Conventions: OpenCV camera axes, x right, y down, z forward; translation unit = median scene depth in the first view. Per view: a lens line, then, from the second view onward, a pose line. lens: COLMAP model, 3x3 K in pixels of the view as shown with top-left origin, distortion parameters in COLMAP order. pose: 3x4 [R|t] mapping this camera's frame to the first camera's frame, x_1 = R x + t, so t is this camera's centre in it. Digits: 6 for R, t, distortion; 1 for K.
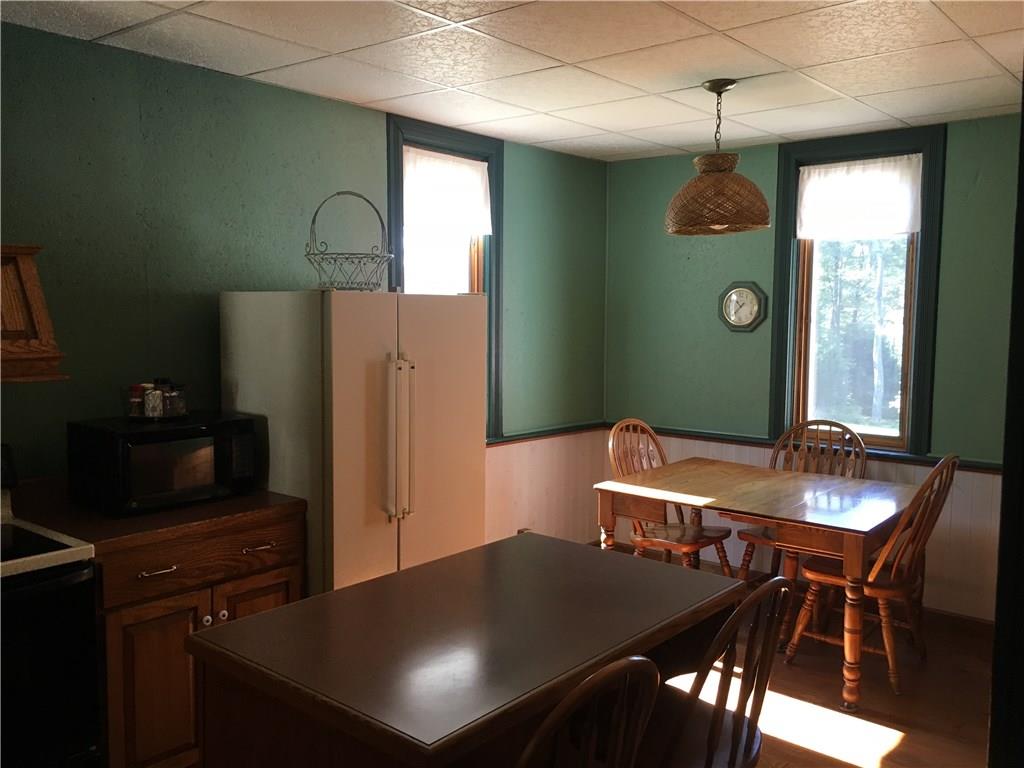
lens RADIAL K [[878.1, 0, 512.0], [0, 878.1, 384.0], [0, 0, 1]] dist [0.079706, -0.106062]
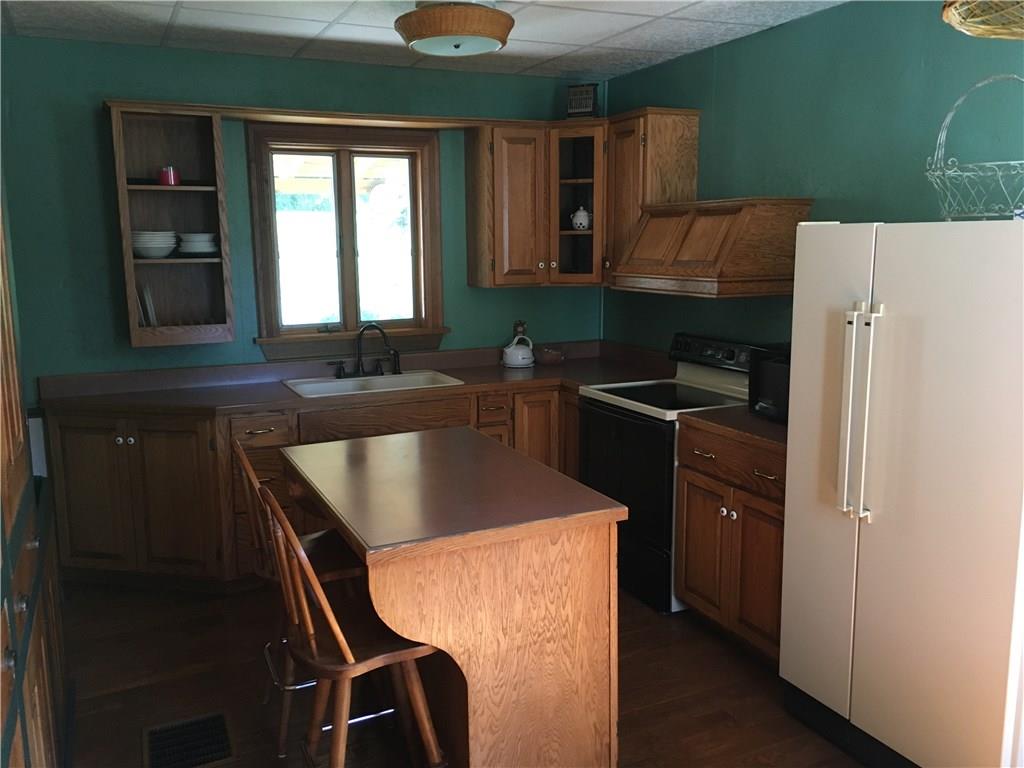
lens RADIAL K [[878.1, 0, 512.0], [0, 878.1, 384.0], [0, 0, 1]] dist [0.079706, -0.106062]
pose [[-0.416892, 0.150129, -0.896472, 0.777585], [-0.074204, 0.977353, 0.198181, -0.107148], [0.905922, 0.149142, -0.396310, 1.157021]]
